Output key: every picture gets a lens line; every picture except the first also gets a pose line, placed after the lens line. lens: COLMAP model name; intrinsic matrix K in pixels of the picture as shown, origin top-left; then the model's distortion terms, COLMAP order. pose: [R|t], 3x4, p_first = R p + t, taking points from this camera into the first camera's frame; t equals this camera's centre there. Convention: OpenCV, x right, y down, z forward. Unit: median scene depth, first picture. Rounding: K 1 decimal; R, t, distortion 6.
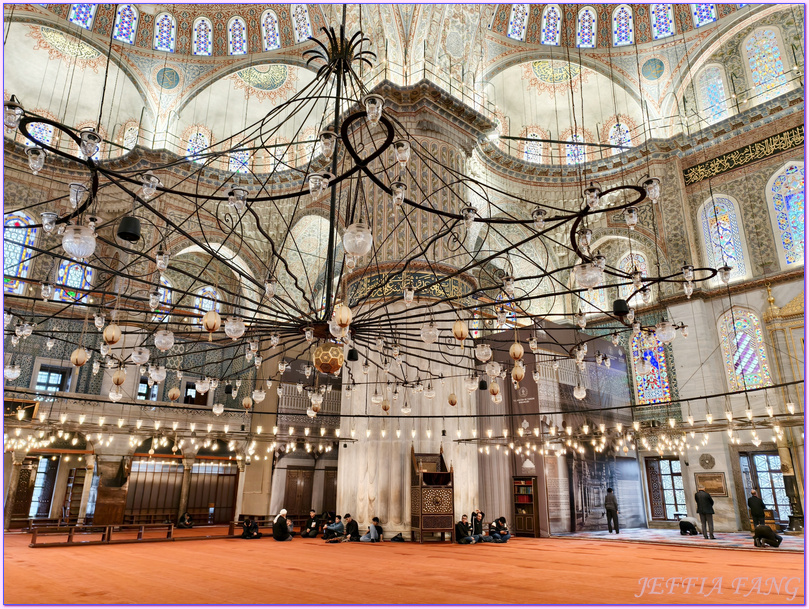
lens RADIAL K [[578.4, 0, 404.5], [0, 578.4, 304.5], [0, 0, 1]] dist [0.001214, -0.002977]
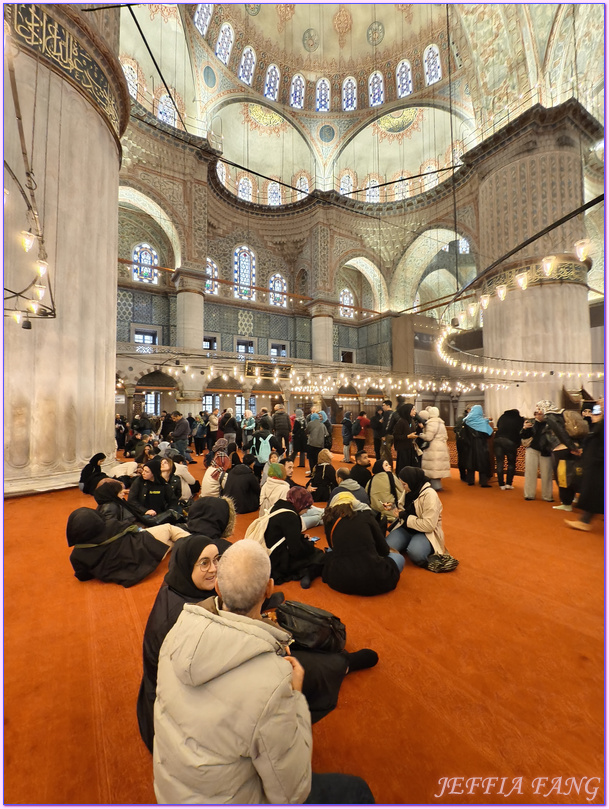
lens RADIAL K [[356.1, 0, 304.5], [0, 356.1, 404.5], [0, 0, 1]] dist [-0.002301, -0.004430]
pose [[0.981788, -0.015465, -0.189348, -0.336427], [0.067851, 0.959491, 0.273448, -0.002396], [0.177449, -0.281315, 0.943066, -0.000936]]
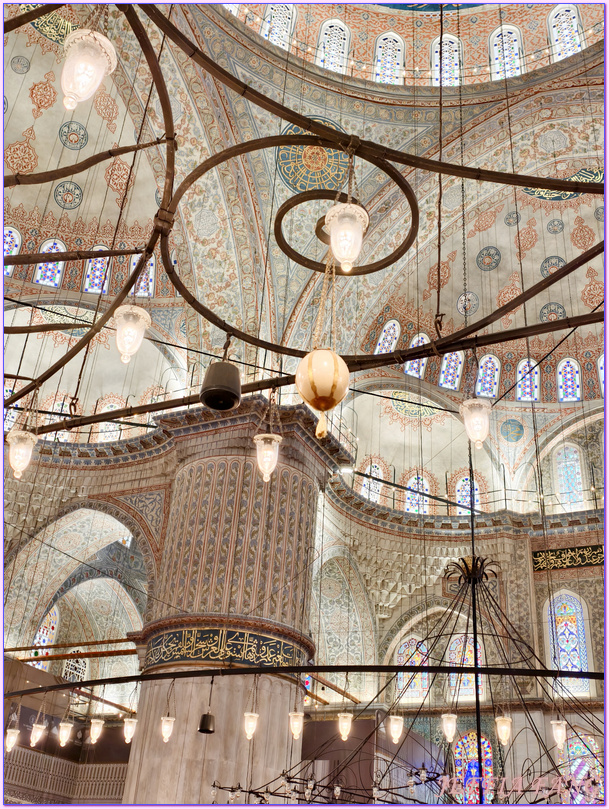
lens RADIAL K [[875.1, 0, 305.4], [0, 875.1, 385.0], [0, 0, 1]] dist [0.124116, -0.355059]
pose [[0.930055, 0.245301, 0.273541, -0.281123], [-0.175304, 0.950548, -0.256372, -0.066354], [-0.322902, 0.190487, 0.927065, -0.200034]]
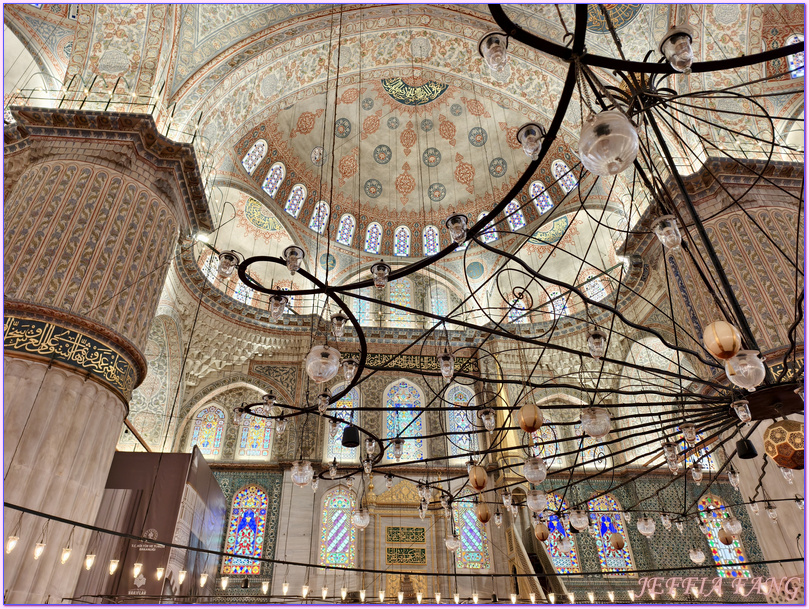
lens RADIAL K [[545.4, 0, 395.1], [0, 545.4, 301.4], [0, 0, 1]] dist [0.007279, -0.004369]
pose [[0.602593, 0.451036, 0.658368, -0.186560], [-0.240009, 0.889204, -0.389503, 0.065032], [-0.761103, 0.076698, 0.644081, 0.202127]]
